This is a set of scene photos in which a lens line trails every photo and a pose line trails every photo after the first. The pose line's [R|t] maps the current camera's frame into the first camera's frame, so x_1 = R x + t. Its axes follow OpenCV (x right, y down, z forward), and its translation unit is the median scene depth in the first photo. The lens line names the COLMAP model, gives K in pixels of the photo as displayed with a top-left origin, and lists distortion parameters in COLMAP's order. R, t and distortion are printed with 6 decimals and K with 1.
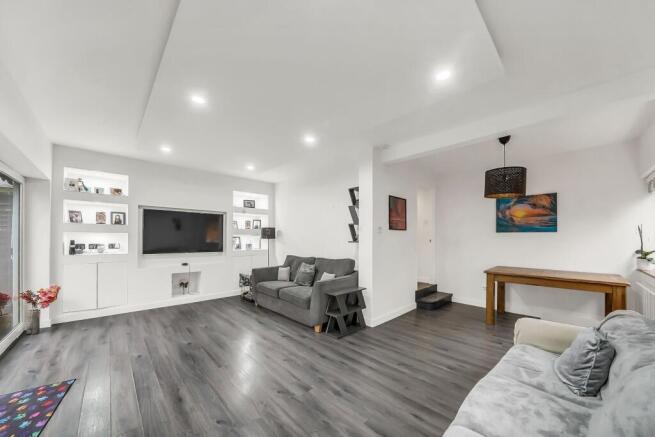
lens RADIAL K [[237.8, 0, 327.6], [0, 237.8, 239.0], [0, 0, 1]] dist [-0.027561, -0.000031]
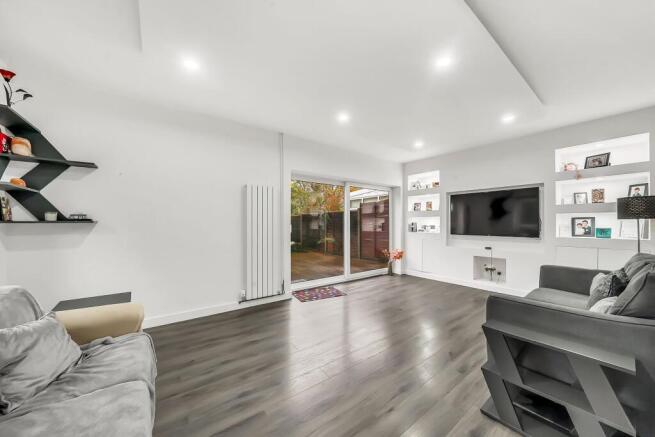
lens RADIAL K [[235.4, 0, 328.1], [0, 235.4, 220.9], [0, 0, 1]] dist [-0.001937, -0.000150]
pose [[-0.117096, -0.011477, -0.993054, 0.455600], [-0.001022, 0.999934, -0.011436, 0.012027], [0.993120, -0.000324, -0.117100, 0.557206]]
